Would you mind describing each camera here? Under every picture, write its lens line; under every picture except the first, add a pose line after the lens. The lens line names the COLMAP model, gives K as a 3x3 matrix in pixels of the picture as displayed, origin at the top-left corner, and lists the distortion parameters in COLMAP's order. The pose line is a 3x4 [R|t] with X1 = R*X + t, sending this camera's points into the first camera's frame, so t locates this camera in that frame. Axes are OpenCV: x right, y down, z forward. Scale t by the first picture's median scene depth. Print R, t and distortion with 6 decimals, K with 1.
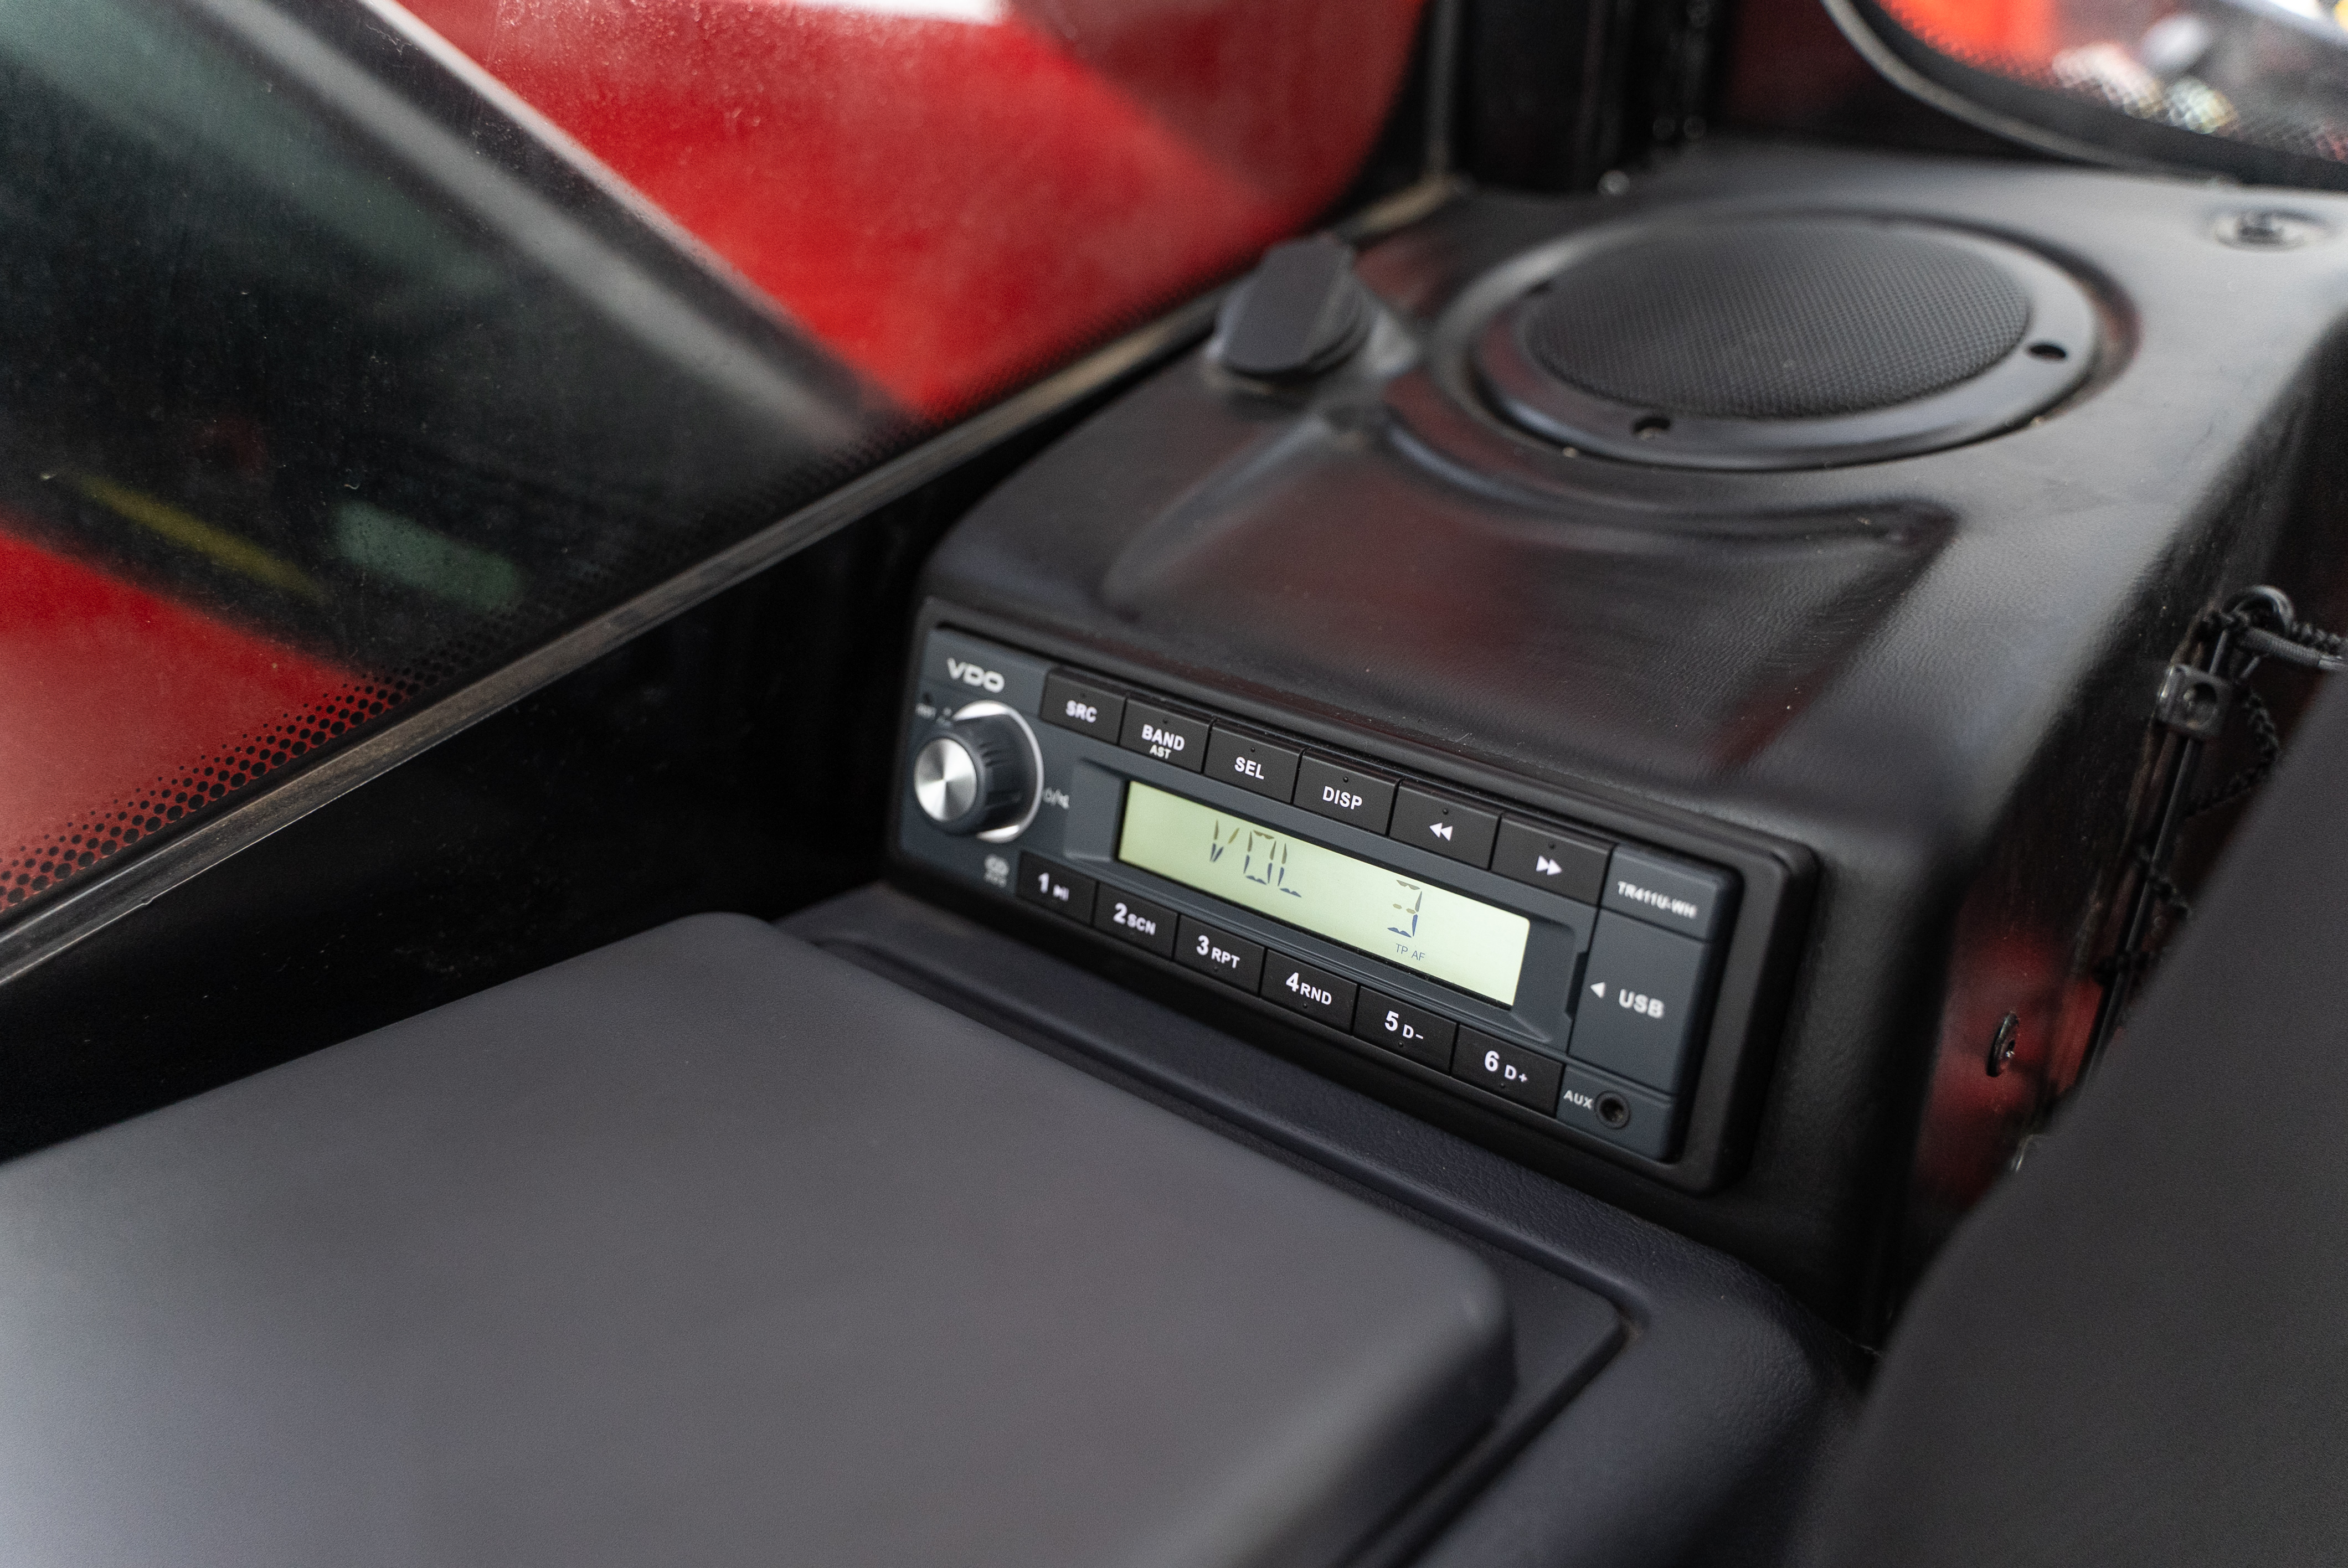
lens RADIAL K [[2007.7, 0, 1172.5], [0, 2007.7, 785.1], [0, 0, 1]] dist [0.012639, 0.002573]
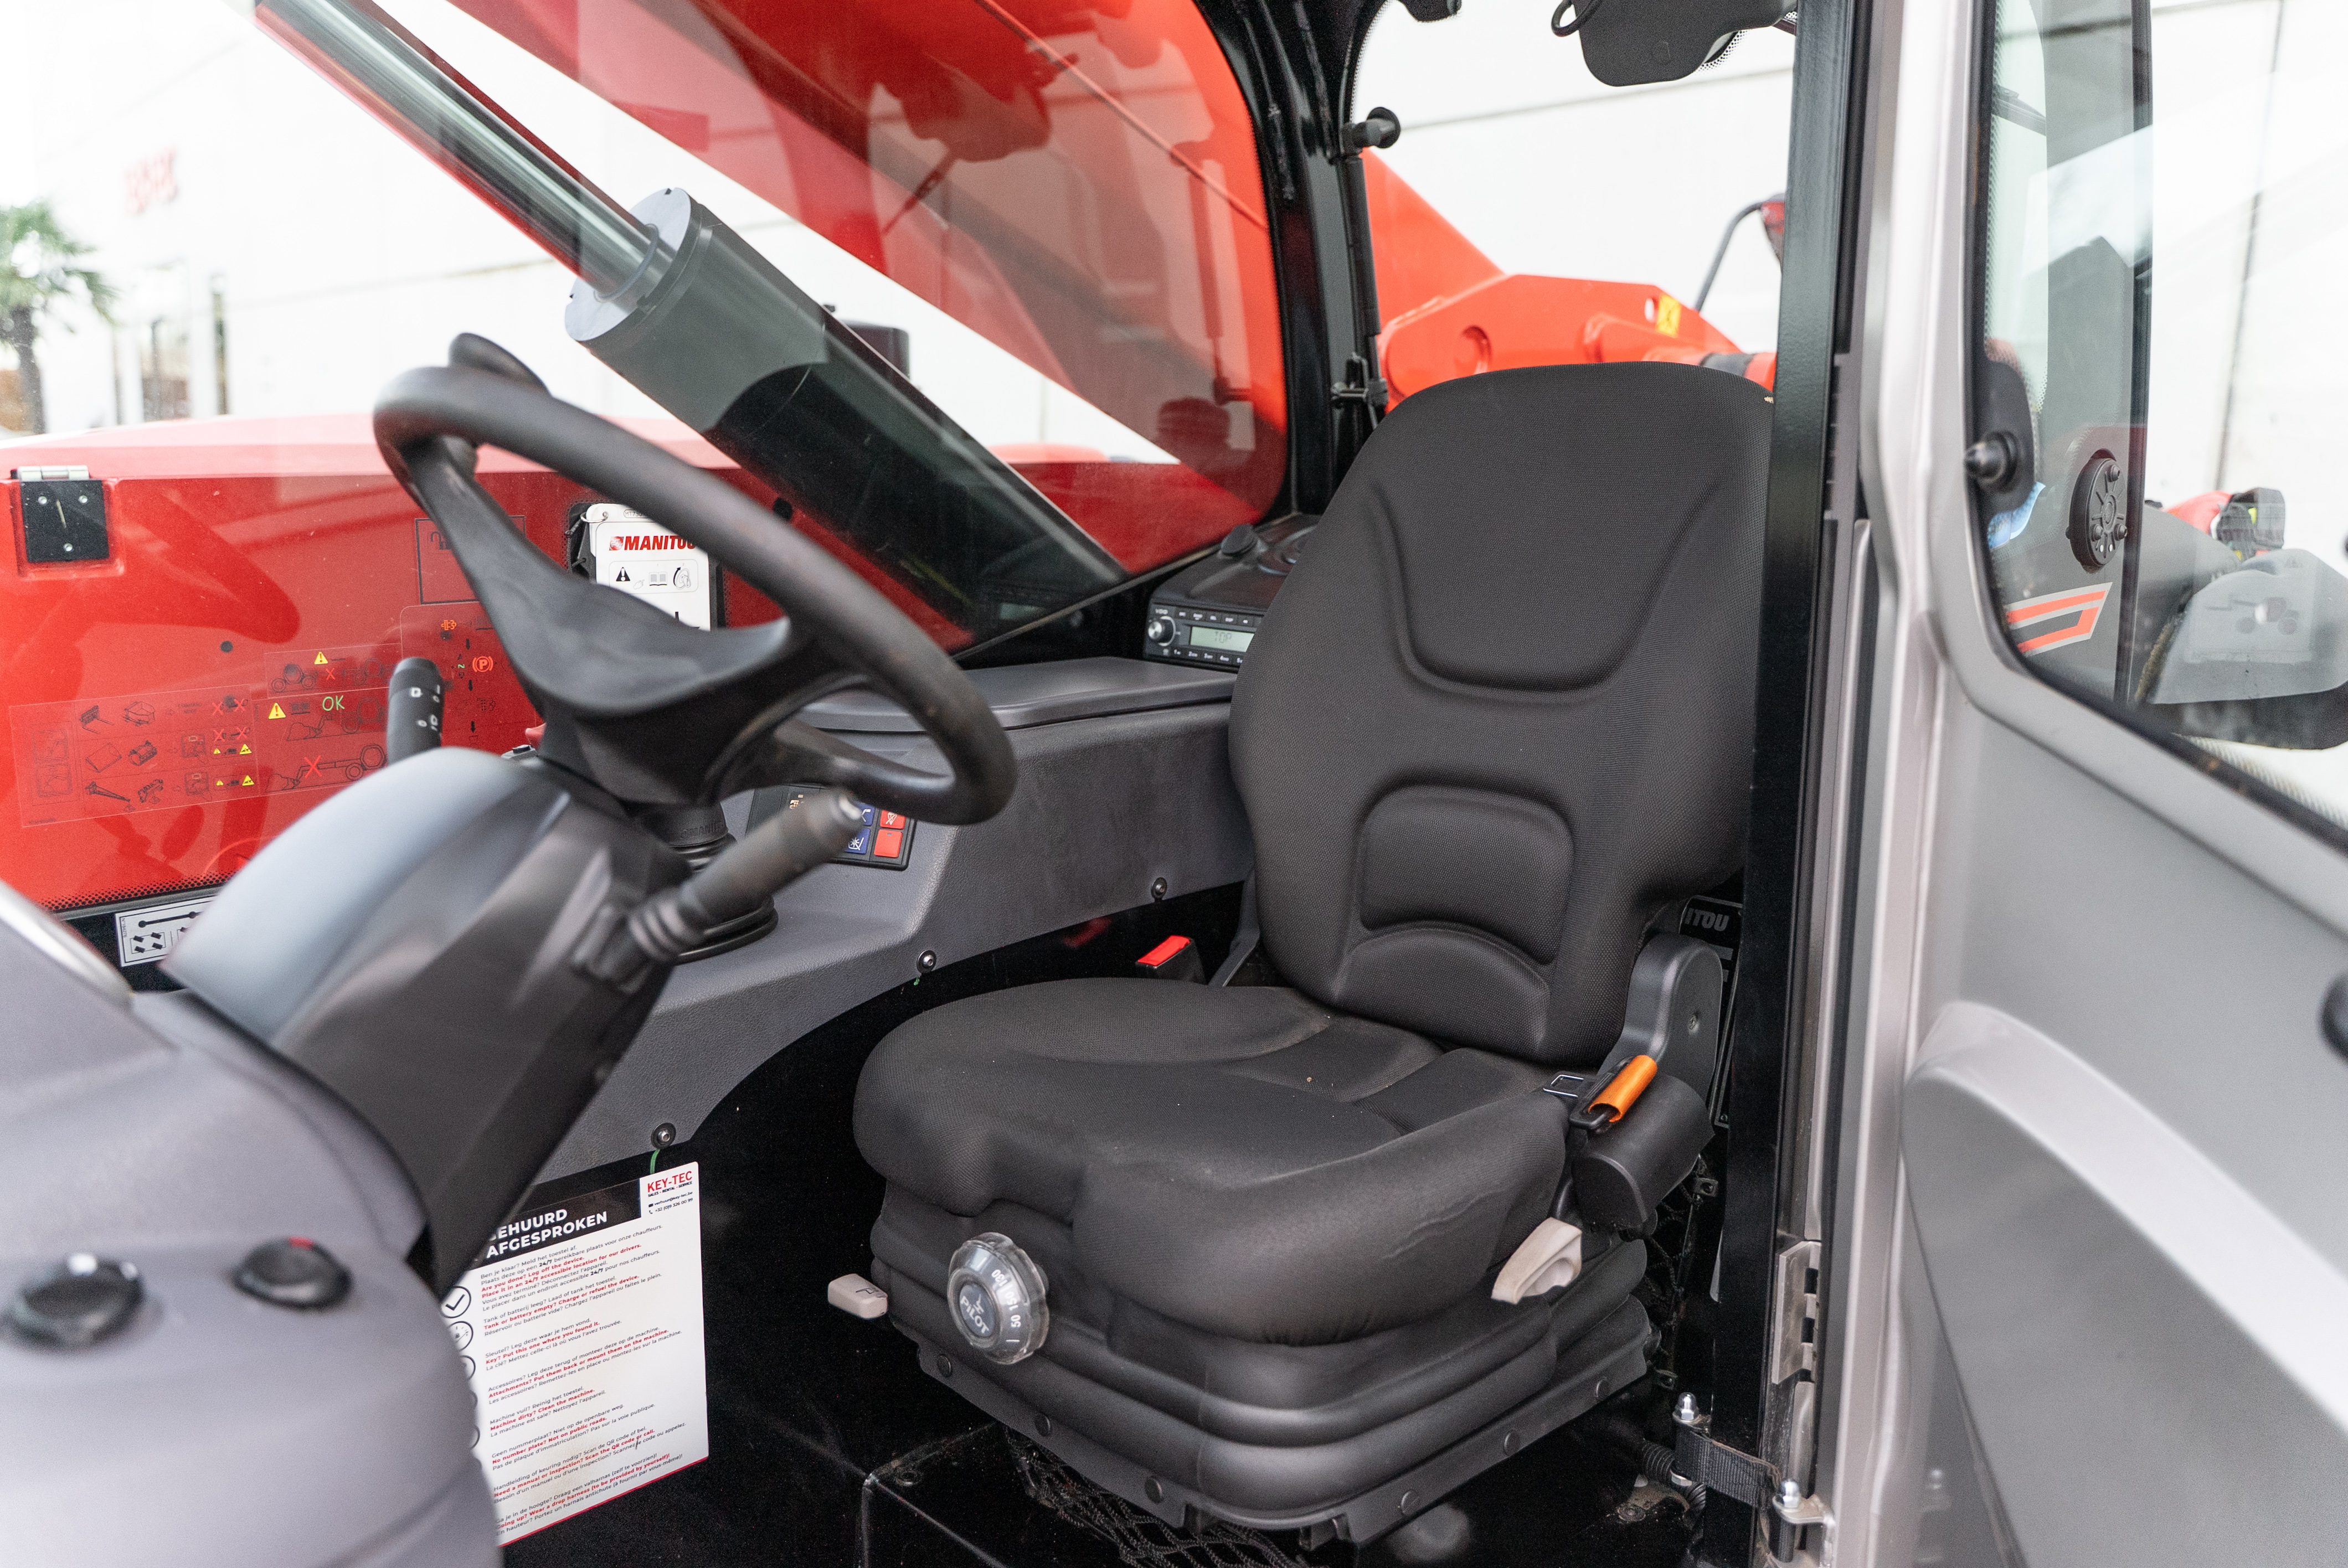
lens RADIAL K [[1895.1, 0, 1174.2], [0, 1895.1, 780.7], [0, 0, 1]] dist [-0.001557, -0.000033]
pose [[0.993793, -0.020011, -0.109432, 0.417435], [0.000777, 0.984912, -0.173053, 1.123057], [0.111244, 0.171894, 0.978814, -3.341865]]
